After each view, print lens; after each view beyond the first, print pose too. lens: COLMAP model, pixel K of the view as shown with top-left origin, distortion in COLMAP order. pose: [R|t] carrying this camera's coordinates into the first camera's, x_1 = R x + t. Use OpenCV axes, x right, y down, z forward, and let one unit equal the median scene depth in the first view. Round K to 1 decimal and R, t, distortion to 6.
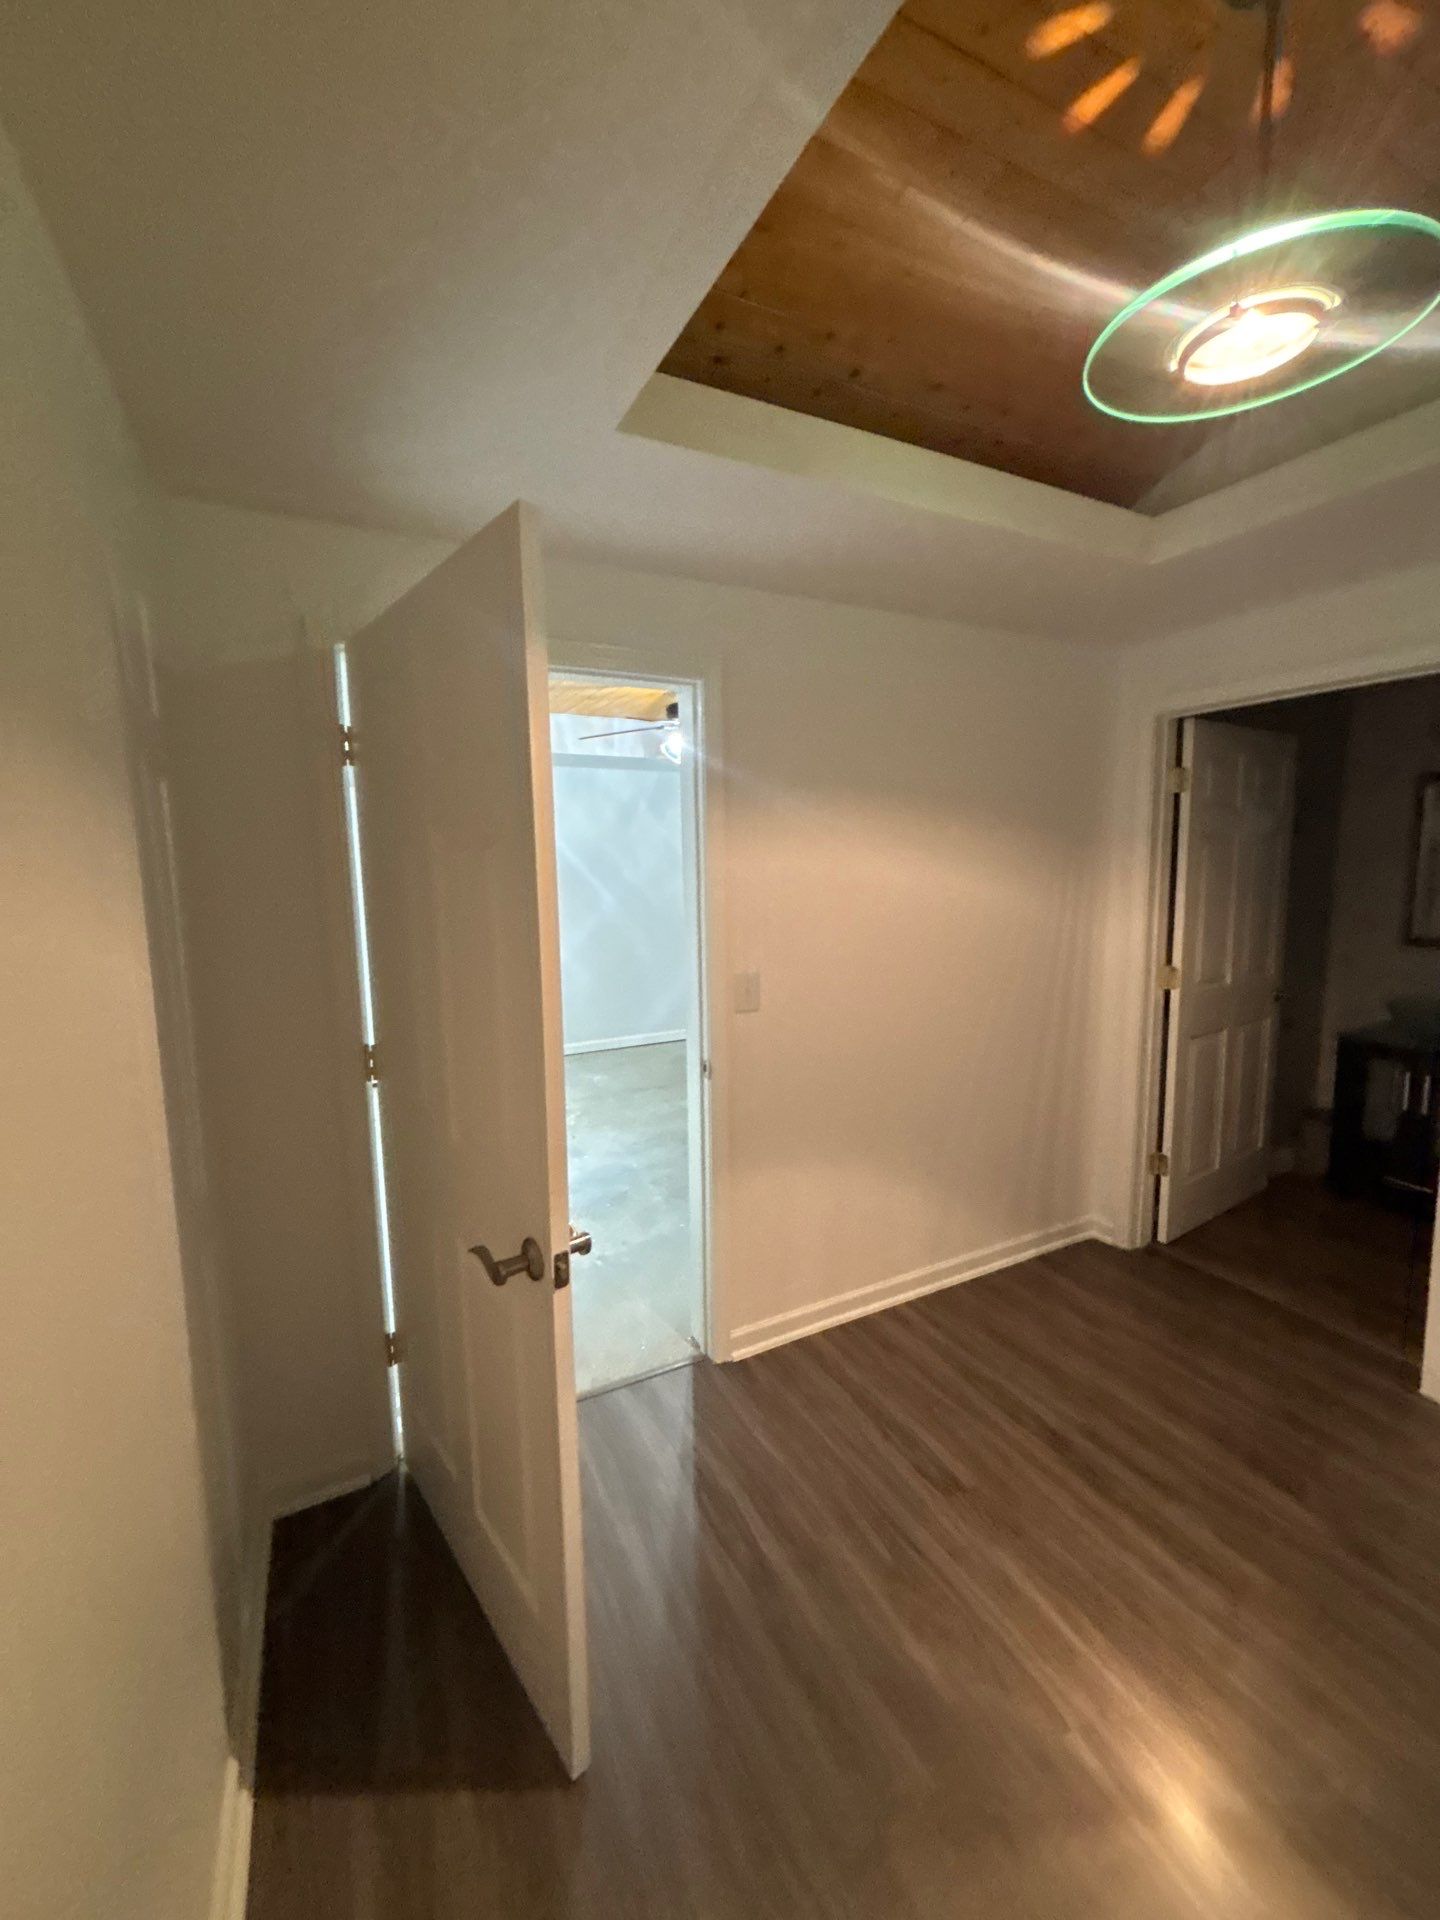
lens RADIAL K [[779.1, 0, 722.5], [0, 779.1, 958.9], [0, 0, 1]] dist [-0.001375, 0.000868]
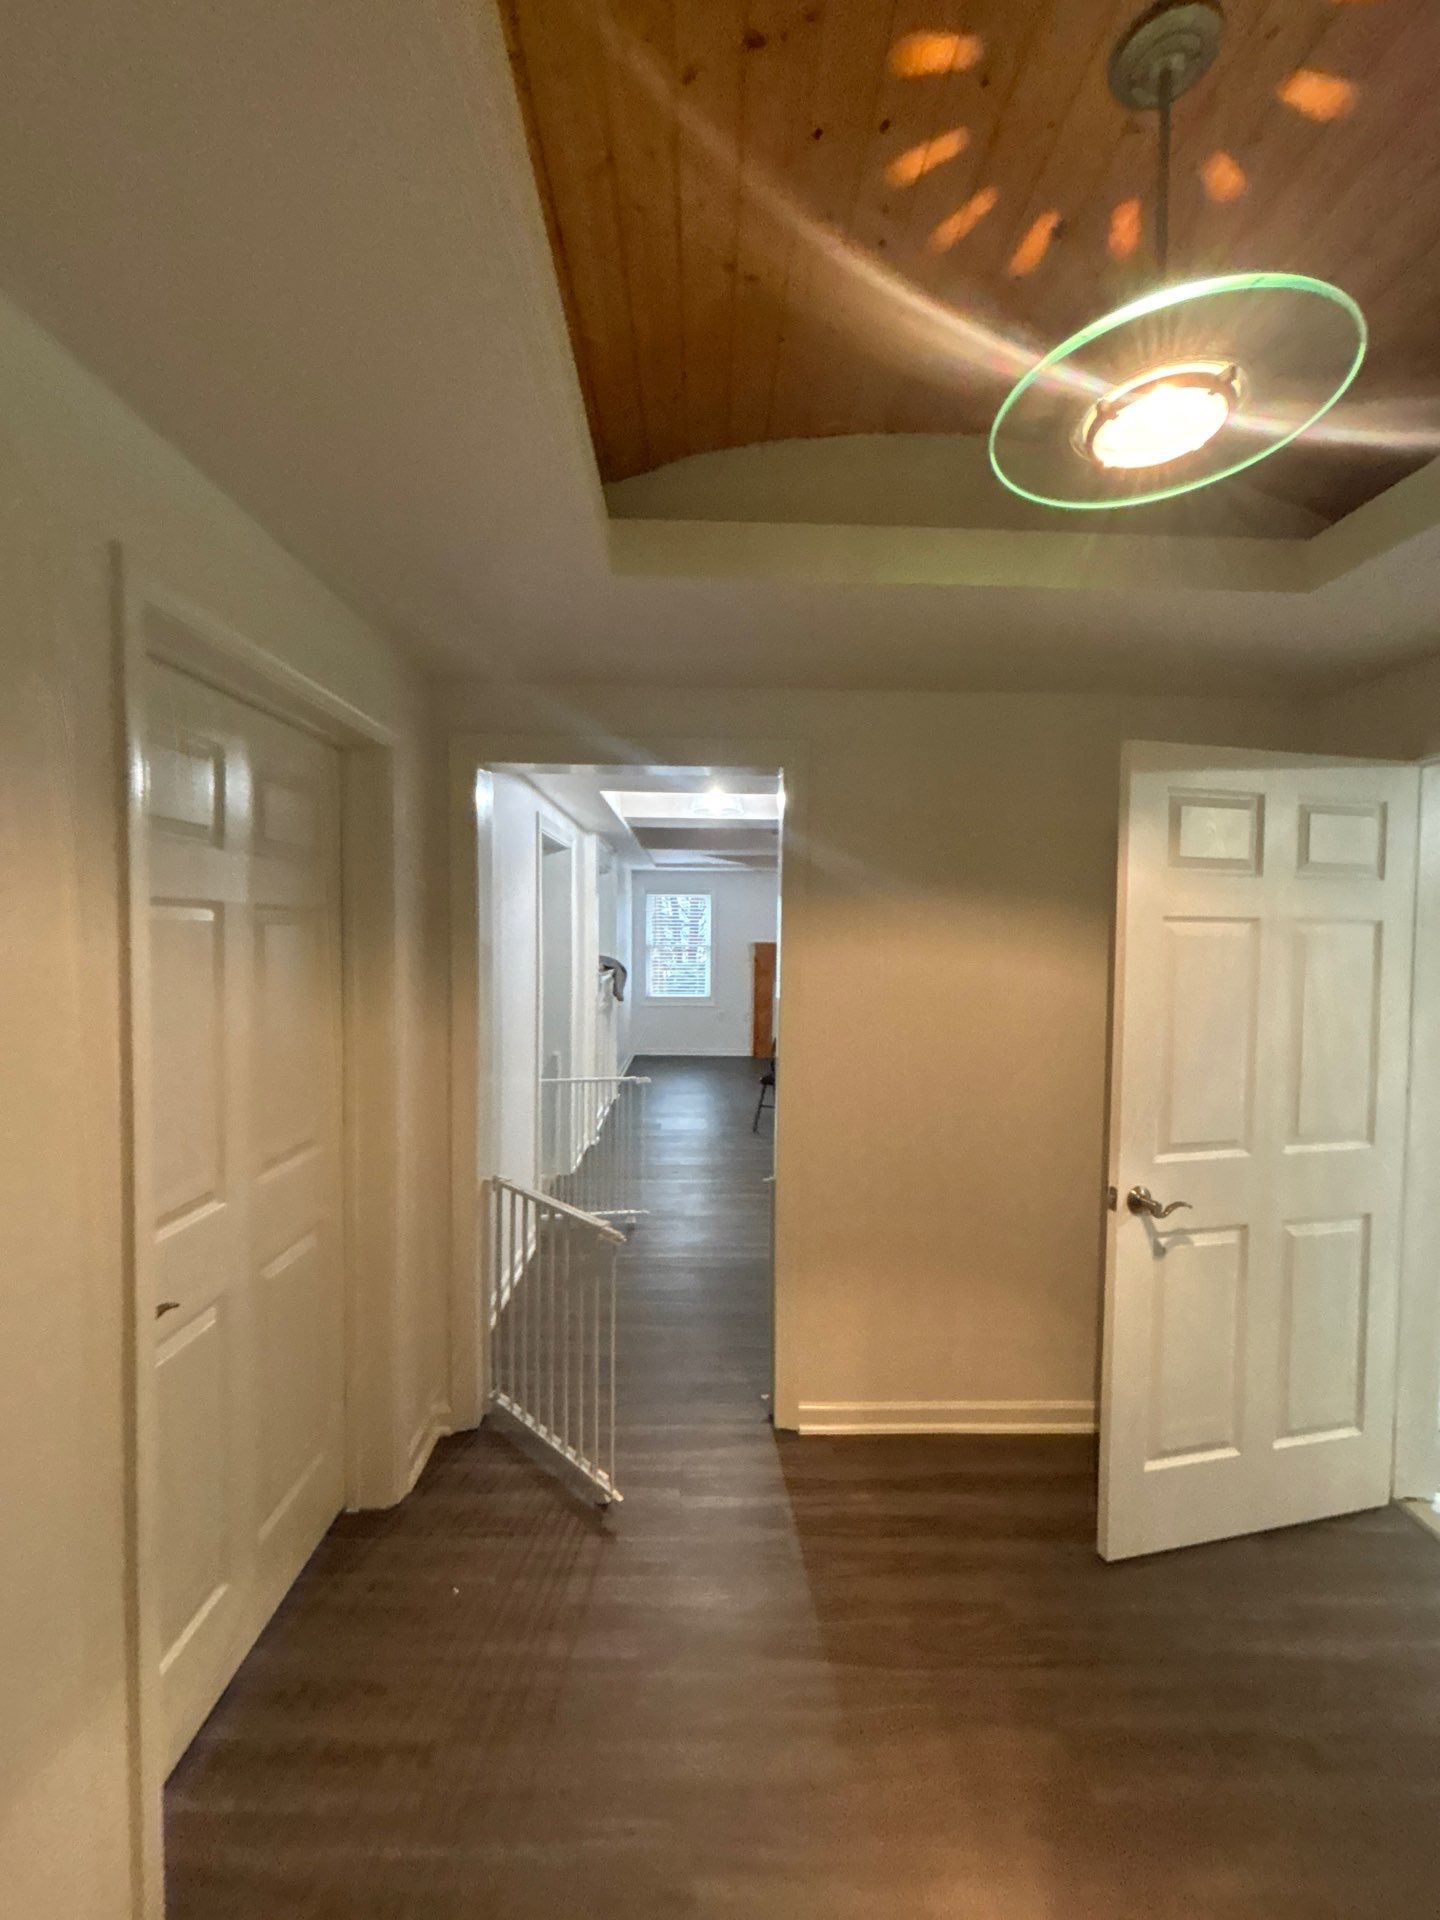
lens RADIAL K [[779.1, 0, 722.0], [0, 779.1, 958.9], [0, 0, 1]] dist [-0.001375, 0.000868]
pose [[-0.431149, 0.043153, -0.901248, 0.726200], [-0.120700, 0.987120, 0.105006, -0.070443], [0.894171, 0.154054, -0.420387, 0.412499]]
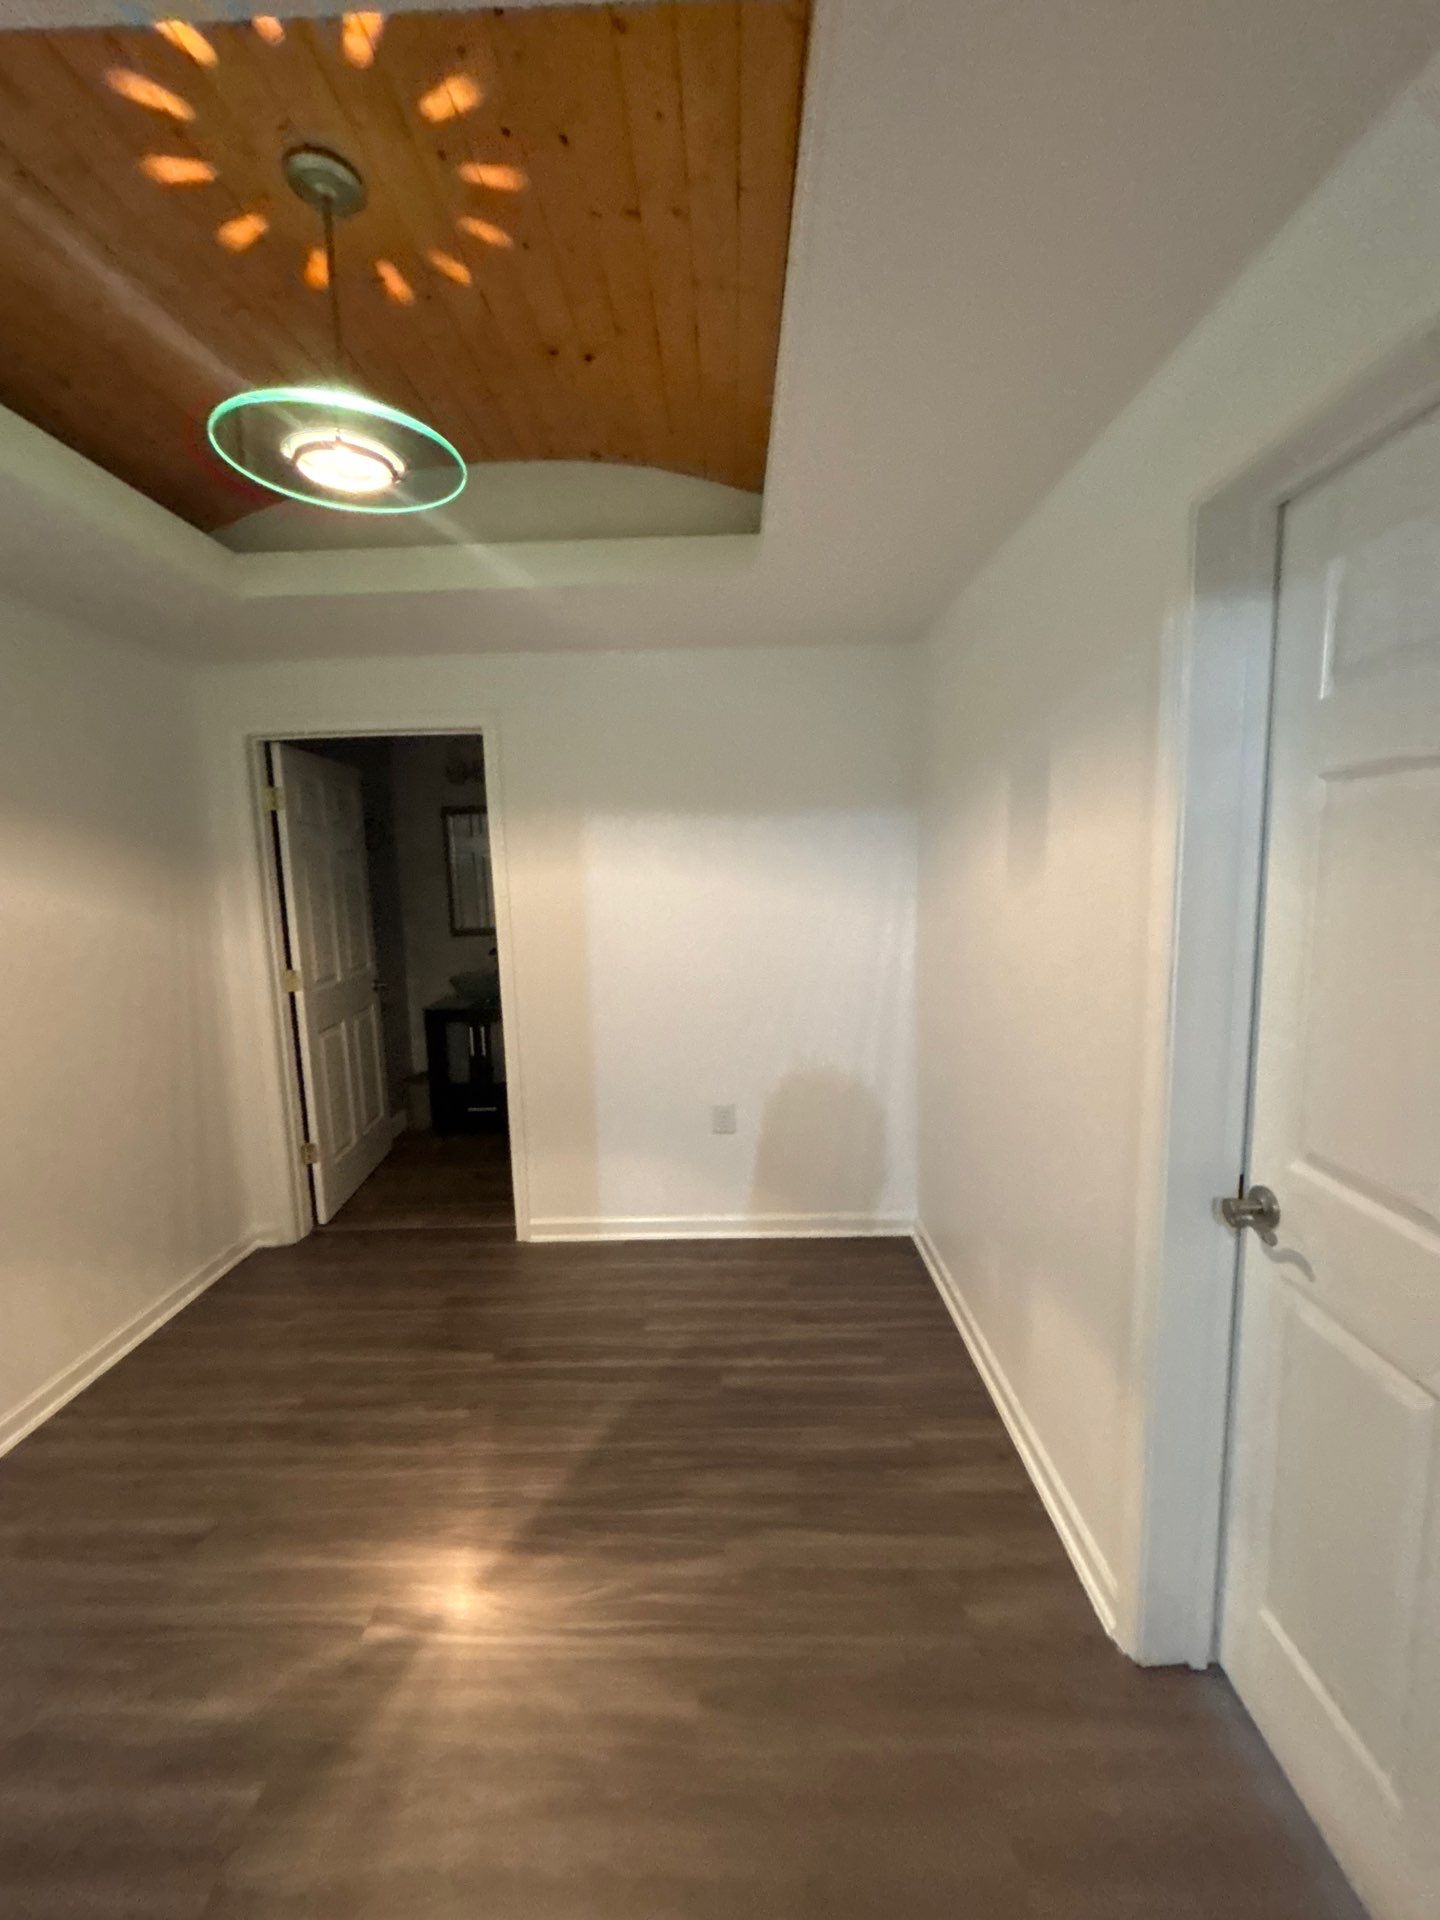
lens RADIAL K [[779.1, 0, 719.0], [0, 779.1, 961.9], [0, 0, 1]] dist [-0.001375, 0.000868]
pose [[0.468442, -0.108743, 0.876776, -0.107426], [0.133096, 0.989757, 0.051645, 0.024060], [-0.873411, 0.092502, 0.478117, -0.042202]]
